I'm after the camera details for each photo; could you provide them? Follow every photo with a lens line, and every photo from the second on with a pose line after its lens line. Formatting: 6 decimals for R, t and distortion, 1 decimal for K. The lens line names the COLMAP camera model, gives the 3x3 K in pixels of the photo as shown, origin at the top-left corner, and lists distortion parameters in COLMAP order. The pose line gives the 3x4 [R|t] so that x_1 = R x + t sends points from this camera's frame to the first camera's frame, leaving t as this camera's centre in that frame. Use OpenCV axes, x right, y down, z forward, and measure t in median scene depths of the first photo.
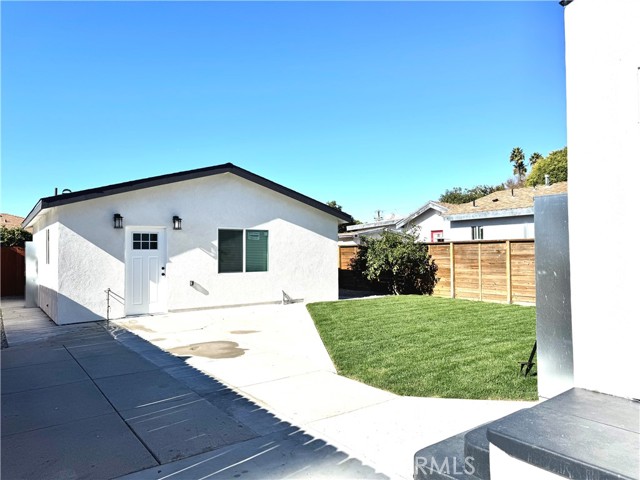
lens RADIAL K [[445.4, 0, 323.1], [0, 445.4, 241.1], [0, 0, 1]] dist [0.078160, -0.111254]
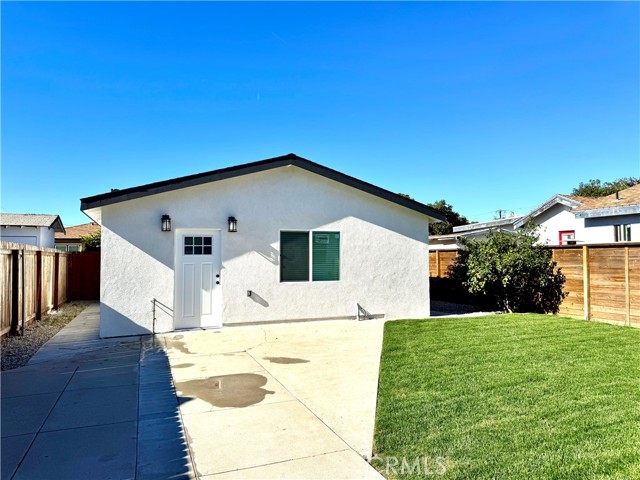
lens RADIAL K [[445.4, 0, 323.1], [0, 445.4, 241.1], [0, 0, 1]] dist [0.078160, -0.111254]
pose [[0.968035, -0.004400, -0.250777, 0.059960], [0.002822, 0.999974, -0.006655, -0.001433], [0.250800, 0.005734, 0.968022, 0.181570]]
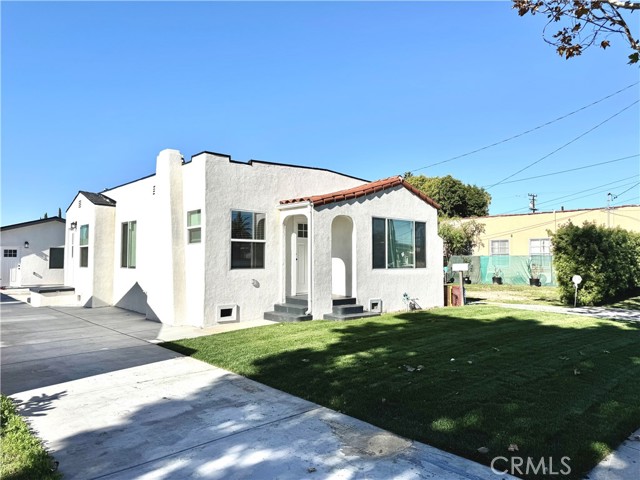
lens RADIAL K [[445.4, 0, 323.1], [0, 445.4, 241.1], [0, 0, 1]] dist [0.078160, -0.111254]
pose [[0.993698, 0.016912, 0.110803, 0.768906], [-0.015325, 0.999768, -0.015153, -0.043127], [-0.111034, 0.013360, 0.993727, -1.184740]]
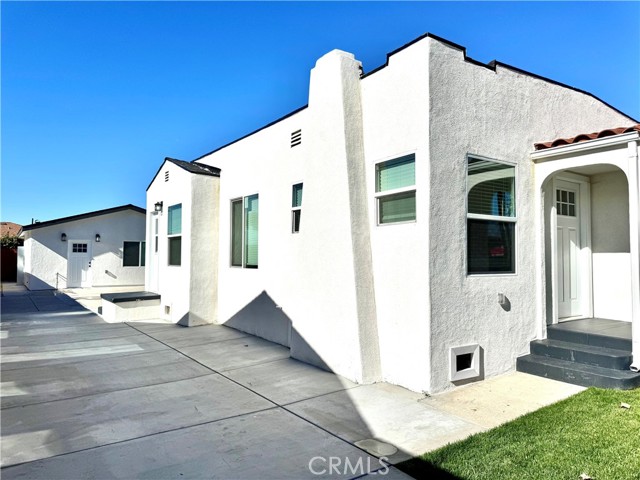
lens RADIAL K [[446.6, 0, 309.4], [0, 446.6, 240.4], [0, 0, 1]] dist [0.025277, -0.002846]
pose [[0.999382, 0.014896, -0.031828, 0.538794], [-0.015215, 0.999836, -0.009802, -0.024352], [0.031676, 0.010280, 0.999445, -0.725466]]
